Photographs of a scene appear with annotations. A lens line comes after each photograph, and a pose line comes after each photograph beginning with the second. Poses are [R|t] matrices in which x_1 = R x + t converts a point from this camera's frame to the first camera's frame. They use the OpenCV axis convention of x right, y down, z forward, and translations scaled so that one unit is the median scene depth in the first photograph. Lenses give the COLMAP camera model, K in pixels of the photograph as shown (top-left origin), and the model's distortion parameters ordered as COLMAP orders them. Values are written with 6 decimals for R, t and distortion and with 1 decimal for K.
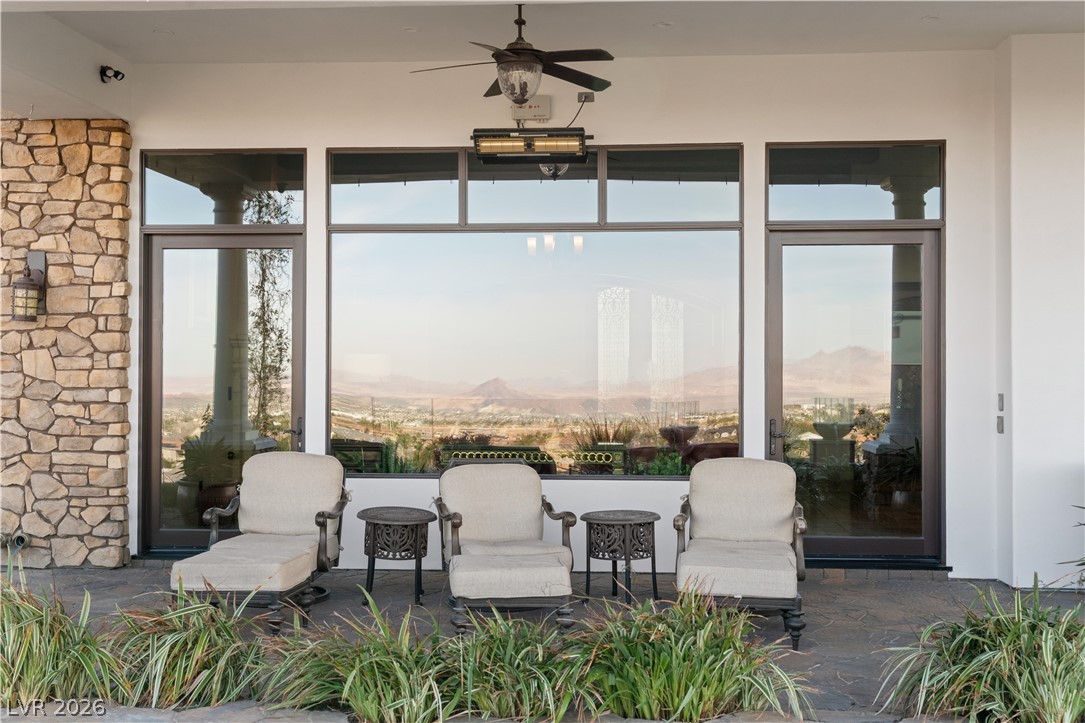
lens RADIAL K [[1281.8, 0, 542.5], [0, 1281.8, 363.0], [0, 0, 1]] dist [0.008268, 0.000000]
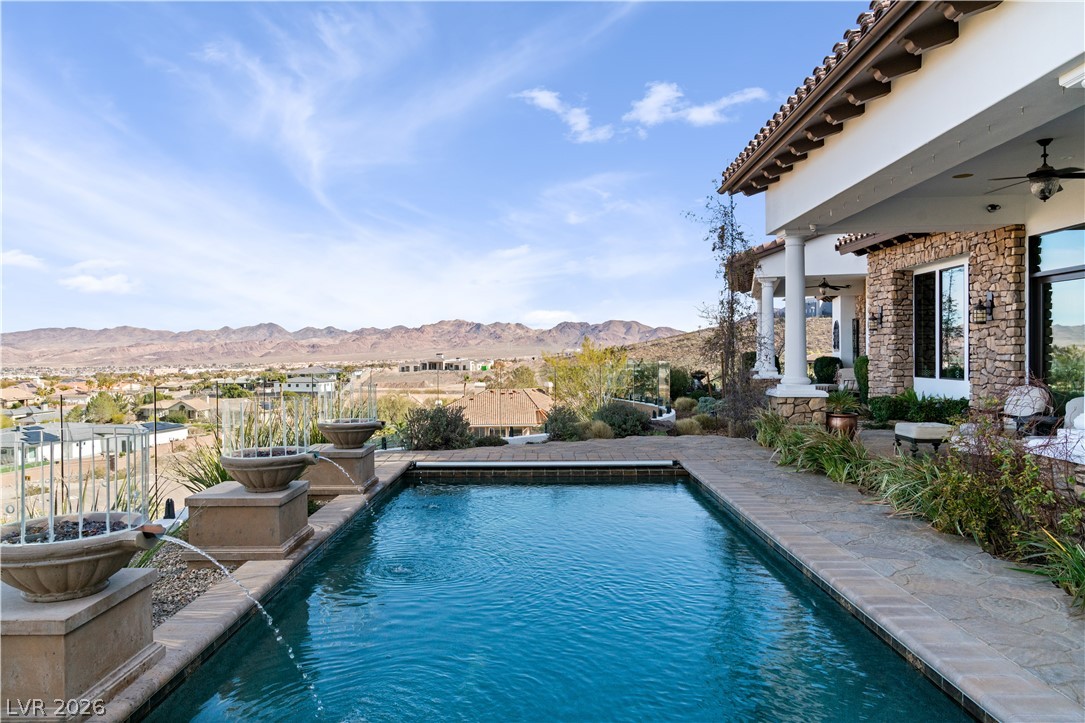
lens RADIAL K [[740.3, 0, 542.5], [0, 740.3, 360.1], [0, 0, 1]] dist [-0.002504, -0.000878]
pose [[0.056141, 0.002530, -0.998420, 0.824047], [0.015676, 0.999871, 0.003415, 0.013351], [0.998300, -0.015843, 0.056094, 0.166300]]
